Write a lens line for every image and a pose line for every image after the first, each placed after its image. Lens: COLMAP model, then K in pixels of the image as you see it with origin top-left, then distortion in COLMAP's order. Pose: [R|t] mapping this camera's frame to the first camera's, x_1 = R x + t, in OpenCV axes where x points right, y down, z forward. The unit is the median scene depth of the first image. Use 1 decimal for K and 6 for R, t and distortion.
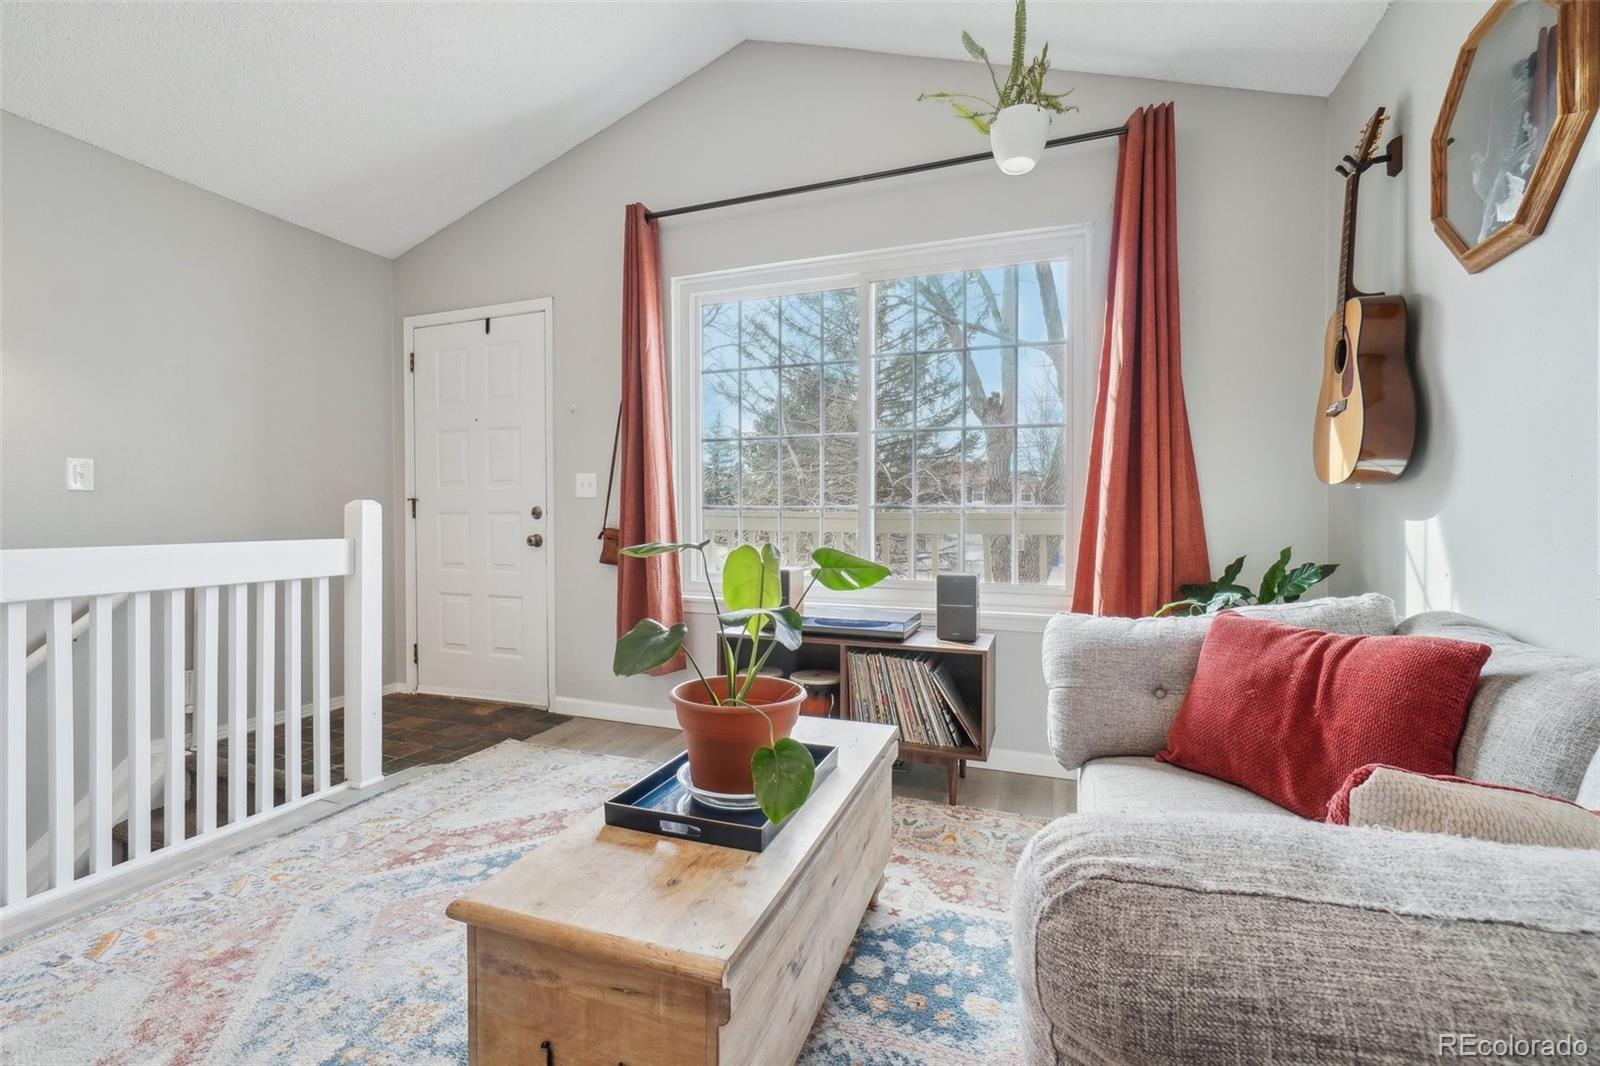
lens RADIAL K [[709.2, 0, 782.7], [0, 709.2, 516.5], [0, 0, 1]] dist [-0.004766, -0.000053]
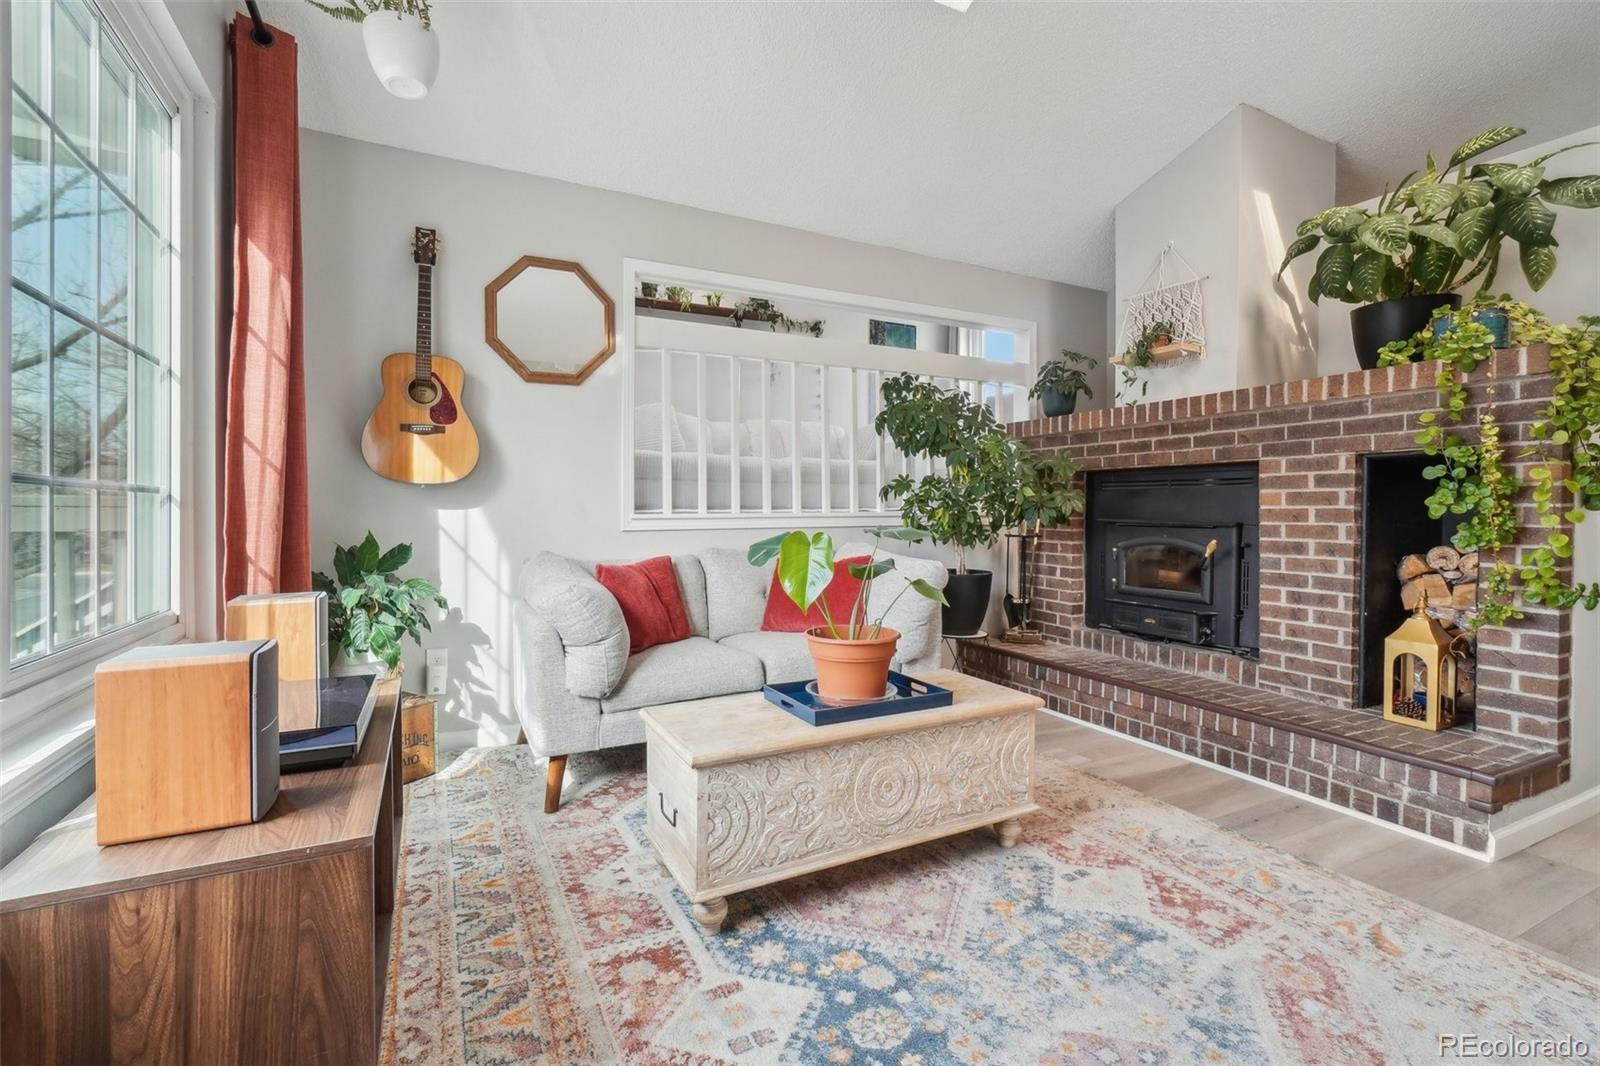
lens RADIAL K [[699.2, 0, 789.0], [0, 699.2, 515.7], [0, 0, 1]] dist [-0.007556, 0.000021]
pose [[-0.741255, -0.012852, 0.671101, -0.607394], [-0.008434, 0.999916, 0.009833, -0.001553], [-0.671171, 0.001629, -0.741301, 1.431908]]
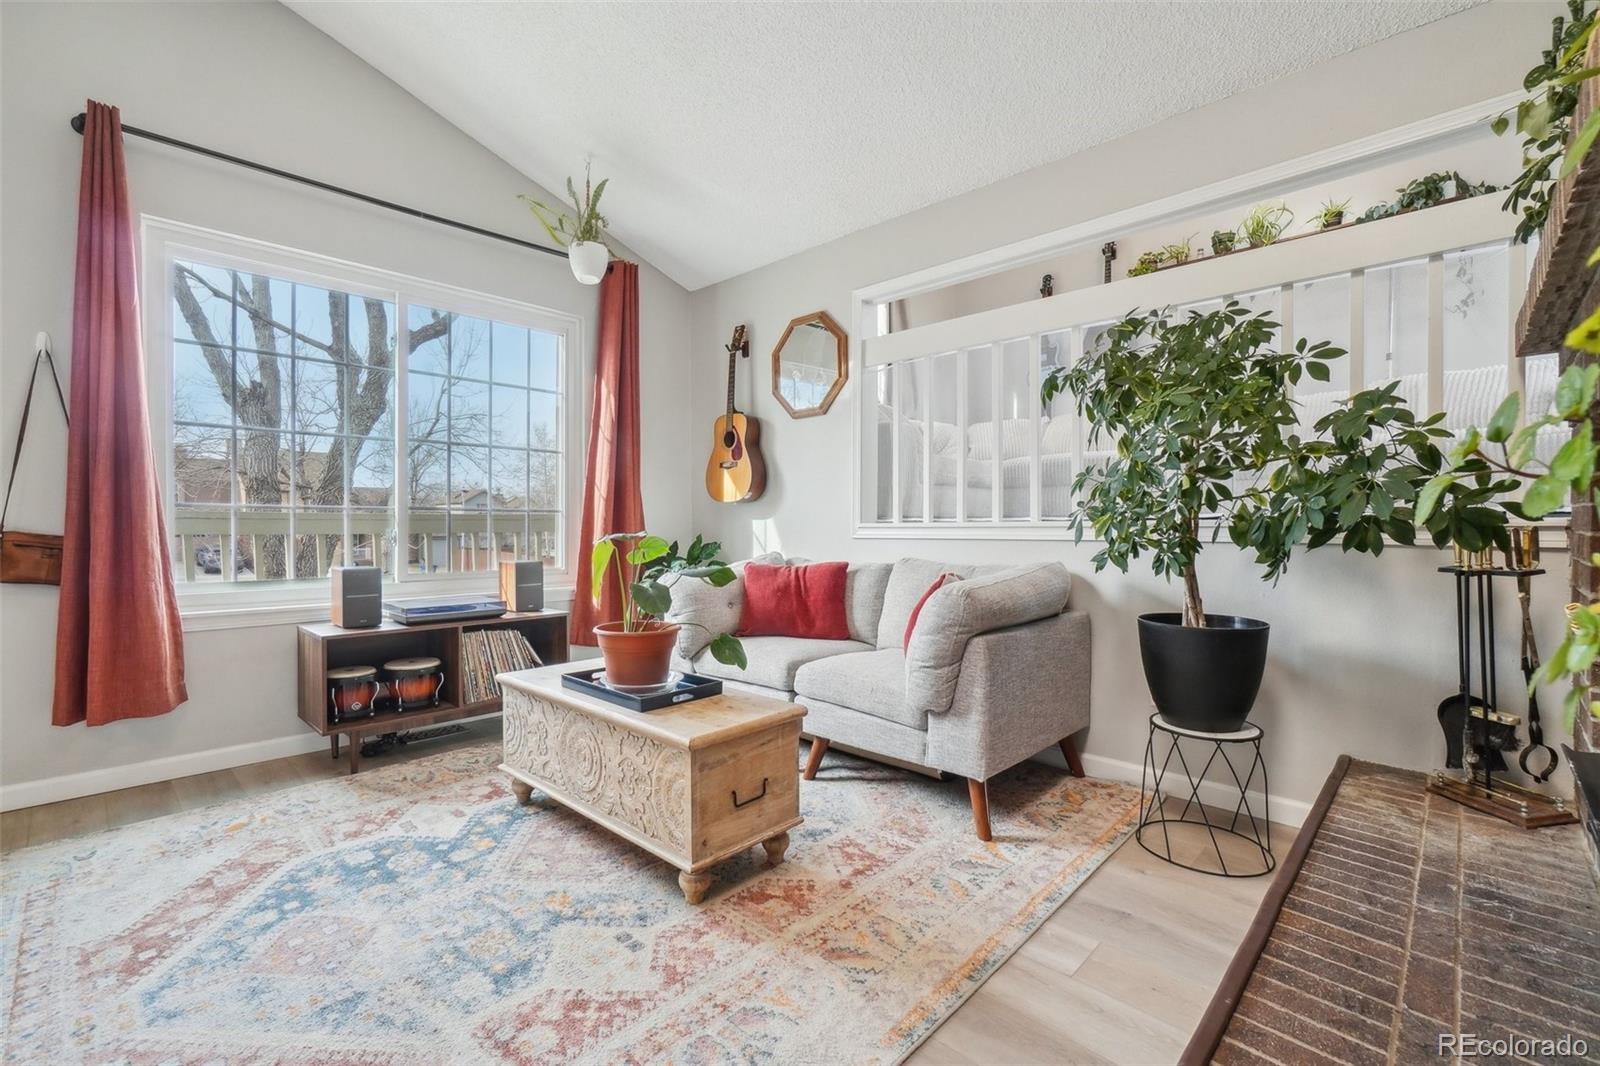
lens RADIAL K [[699.2, 0, 789.0], [0, 699.2, 515.7], [0, 0, 1]] dist [-0.007556, 0.000021]
pose [[0.387830, 0.002691, 0.921727, -0.927362], [-0.000990, 0.999996, -0.002503, -0.000756], [-0.921730, 0.000058, 0.387831, 0.055803]]
